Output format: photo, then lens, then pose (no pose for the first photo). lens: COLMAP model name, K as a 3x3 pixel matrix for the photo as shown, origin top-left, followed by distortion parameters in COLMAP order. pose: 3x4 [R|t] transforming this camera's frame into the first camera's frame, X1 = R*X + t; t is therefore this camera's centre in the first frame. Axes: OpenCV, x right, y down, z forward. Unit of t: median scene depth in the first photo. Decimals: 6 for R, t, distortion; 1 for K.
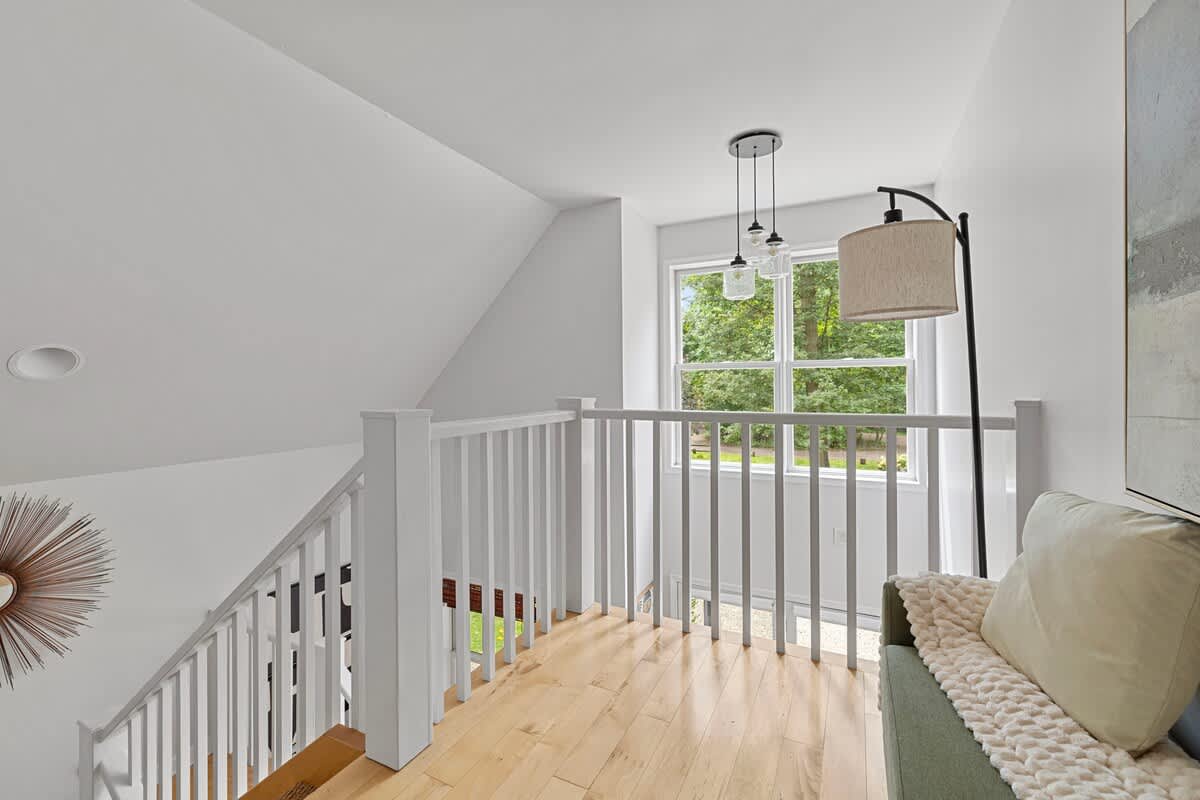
lens RADIAL K [[550.4, 0, 590.4], [0, 550.4, 385.6], [0, 0, 1]] dist [-0.000692, -0.000023]
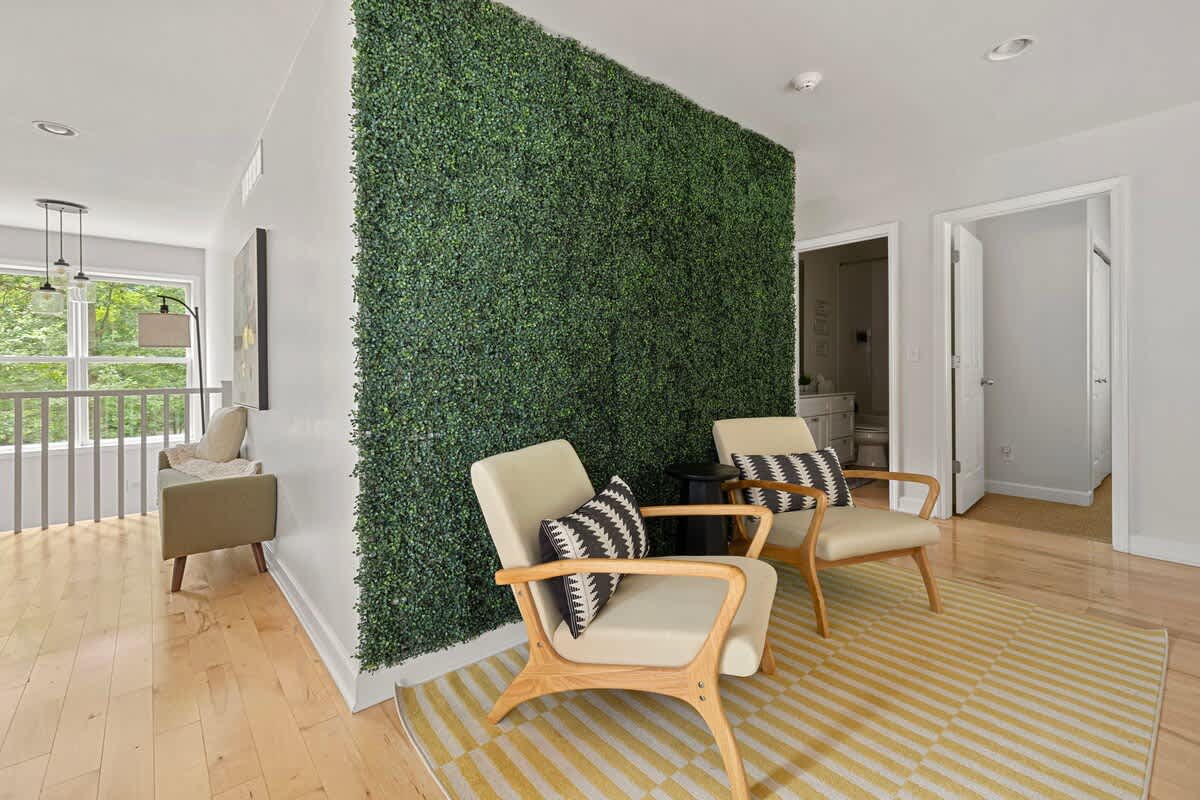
lens RADIAL K [[527.4, 0, 597.3], [0, 527.4, 375.6], [0, 0, 1]] dist [-0.001109, -0.000091]
pose [[0.403679, -0.000472, 0.914901, -0.398798], [0.003889, 0.999992, -0.001200, 0.004581], [-0.914892, 0.004042, 0.403677, -0.831938]]
